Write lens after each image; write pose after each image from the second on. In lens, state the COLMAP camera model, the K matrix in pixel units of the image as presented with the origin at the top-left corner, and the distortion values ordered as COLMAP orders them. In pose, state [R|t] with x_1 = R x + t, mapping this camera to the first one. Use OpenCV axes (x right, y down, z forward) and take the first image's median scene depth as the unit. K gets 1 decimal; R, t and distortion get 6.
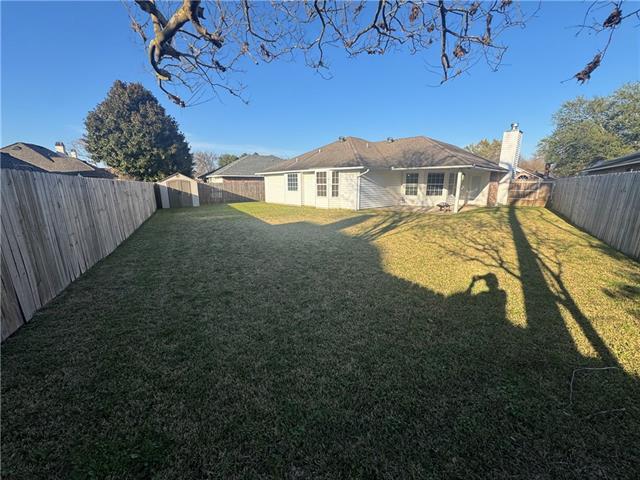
lens RADIAL K [[253.6, 0, 320.9], [0, 253.6, 240.6], [0, 0, 1]] dist [-0.004857, -0.000158]
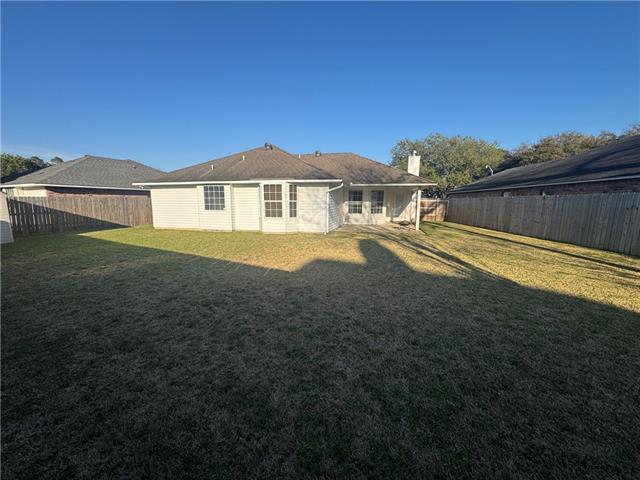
lens RADIAL K [[253.6, 0, 320.7], [0, 253.6, 242.3], [0, 0, 1]] dist [-0.004857, -0.000158]
pose [[0.847371, -0.076331, 0.525486, -0.256032], [0.108184, 0.993675, -0.030113, -0.061237], [-0.519863, 0.082366, 0.850269, 0.288394]]
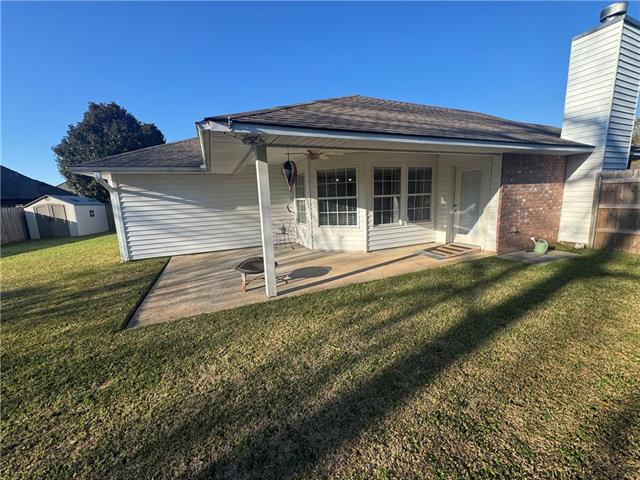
lens RADIAL K [[253.6, 0, 321.0], [0, 253.6, 240.4], [0, 0, 1]] dist [-0.004857, -0.000158]
pose [[0.943847, 0.017925, -0.329895, 0.553320], [-0.035346, 0.998275, -0.046887, -0.132462], [0.328486, 0.055915, 0.942852, 0.603751]]
